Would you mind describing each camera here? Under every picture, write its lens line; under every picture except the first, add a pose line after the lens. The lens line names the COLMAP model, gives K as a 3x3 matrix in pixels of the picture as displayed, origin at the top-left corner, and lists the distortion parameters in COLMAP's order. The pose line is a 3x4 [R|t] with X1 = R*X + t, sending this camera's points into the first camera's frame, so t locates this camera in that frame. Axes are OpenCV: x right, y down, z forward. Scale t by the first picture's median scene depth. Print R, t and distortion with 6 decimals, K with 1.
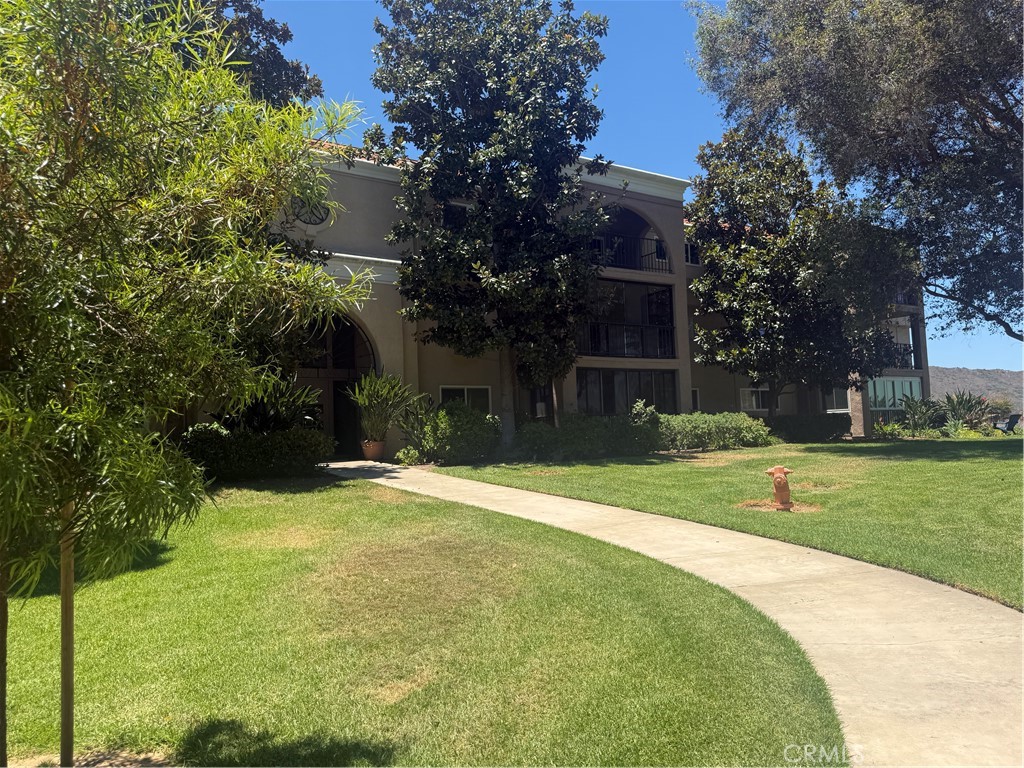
lens RADIAL K [[722.3, 0, 513.4], [0, 722.3, 381.7], [0, 0, 1]] dist [0.058249, -0.082616]
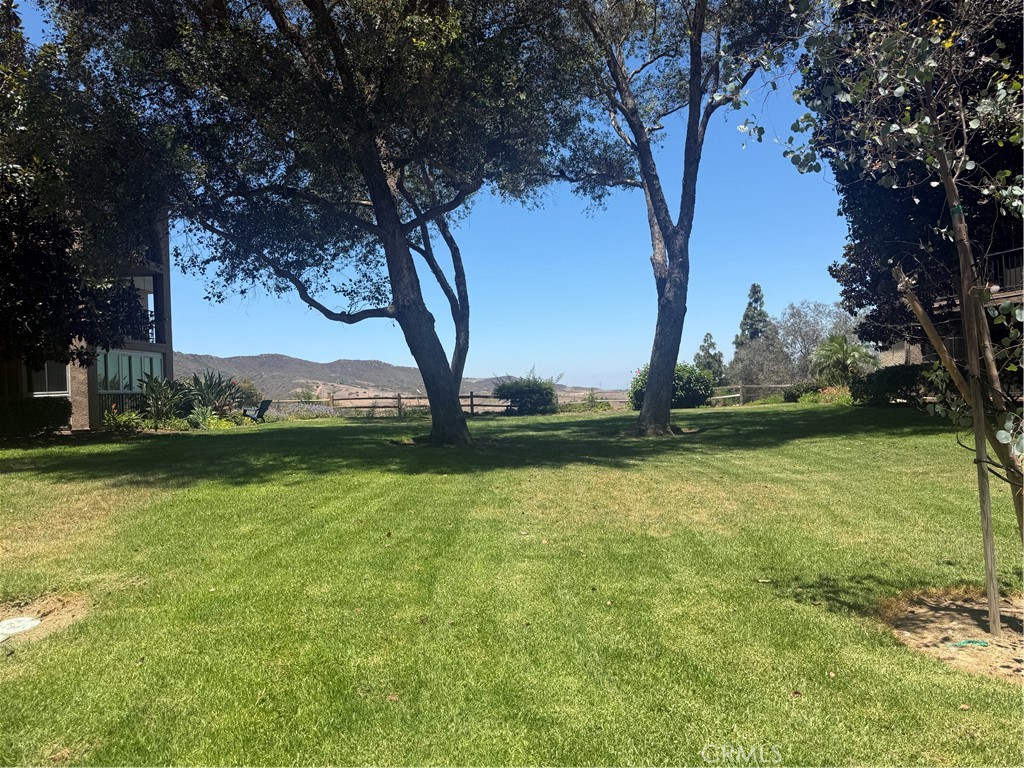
lens RADIAL K [[722.3, 0, 512.9], [0, 722.3, 383.2], [0, 0, 1]] dist [0.058249, -0.082616]
pose [[0.551829, 0.026257, 0.833544, 0.114906], [-0.049378, 0.998779, 0.001227, 0.008047], [-0.832494, -0.041836, 0.552452, 0.264666]]
